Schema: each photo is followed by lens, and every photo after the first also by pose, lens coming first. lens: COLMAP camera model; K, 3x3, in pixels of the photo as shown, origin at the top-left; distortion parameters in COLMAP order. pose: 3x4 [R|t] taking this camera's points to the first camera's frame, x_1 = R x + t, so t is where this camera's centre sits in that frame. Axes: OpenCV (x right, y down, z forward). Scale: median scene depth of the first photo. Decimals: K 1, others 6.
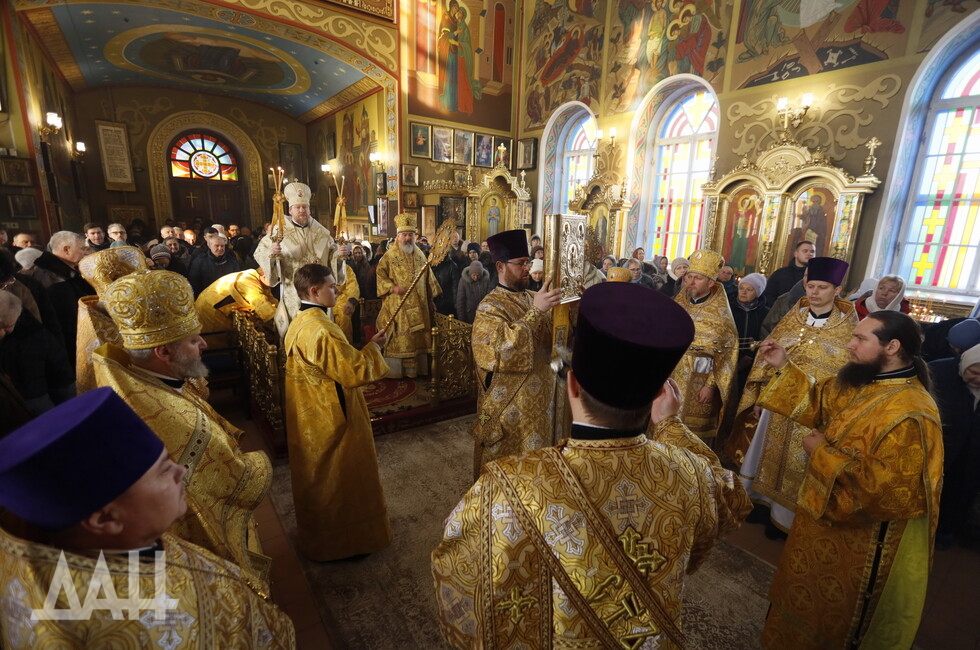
lens RADIAL K [[461.2, 0, 498.7], [0, 461.2, 330.7], [0, 0, 1]] dist [-0.004321, 0.002488]
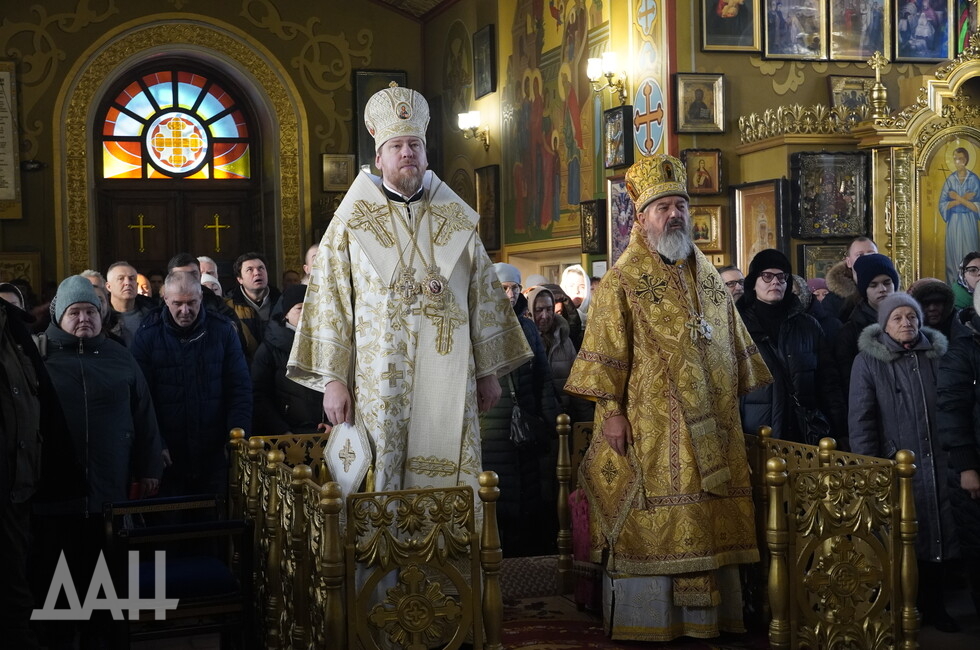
lens RADIAL K [[1450.1, 0, 488.0], [0, 1450.1, 325.5], [0, 0, 1]] dist [0.046796, 0.000000]
pose [[0.943856, -0.049337, -0.326653, 0.004938], [-0.019965, 0.978459, -0.205475, 0.051024], [0.329754, 0.200460, 0.922539, -0.021113]]
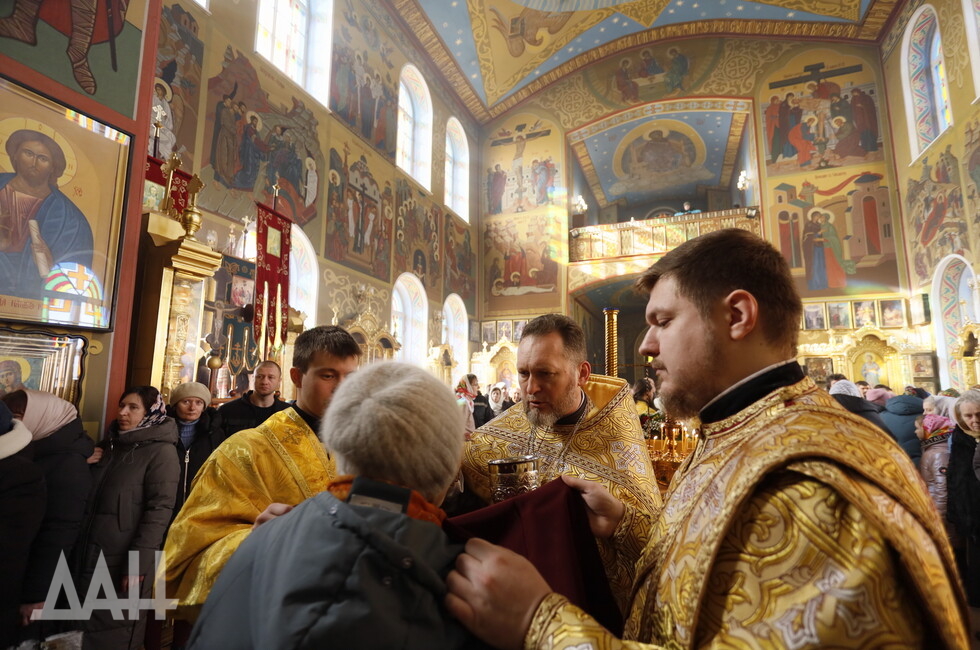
lens RADIAL K [[461.2, 0, 496.0], [0, 461.2, 328.2], [0, 0, 1]] dist [-0.004321, 0.002488]
pose [[0.527545, -0.150070, -0.836167, 0.450397], [-0.183536, 0.940895, -0.284661, 0.122431], [0.829464, 0.303638, 0.468821, -0.248912]]
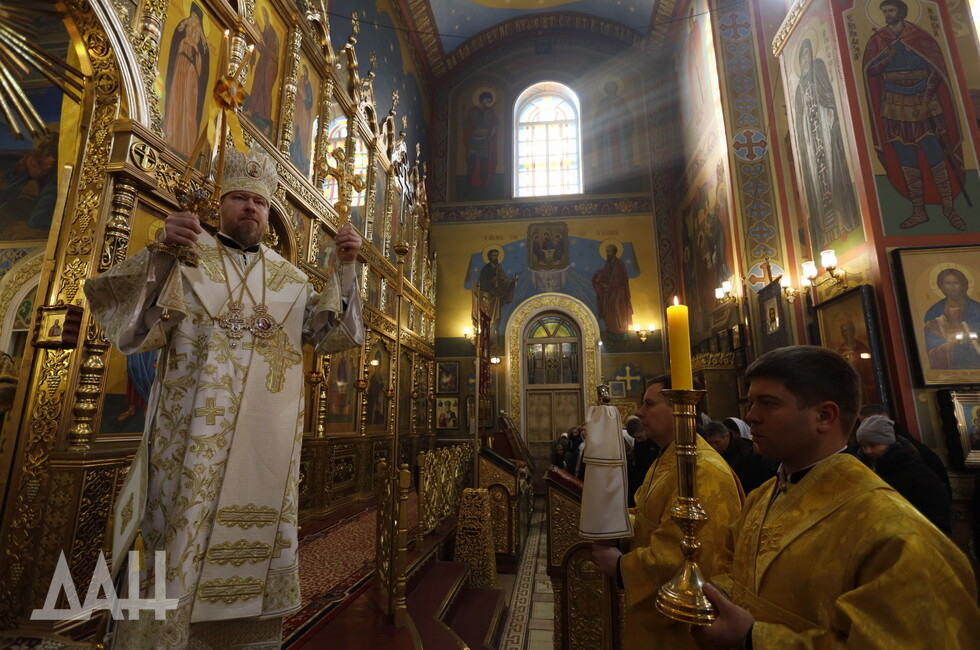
lens RADIAL K [[461.2, 0, 497.9], [0, 461.2, 330.0], [0, 0, 1]] dist [-0.004321, 0.002488]
pose [[-0.692339, -0.181412, -0.698395, 0.814711], [-0.188591, 0.979731, -0.067535, 0.172798], [0.696491, 0.084954, -0.712519, -0.409166]]
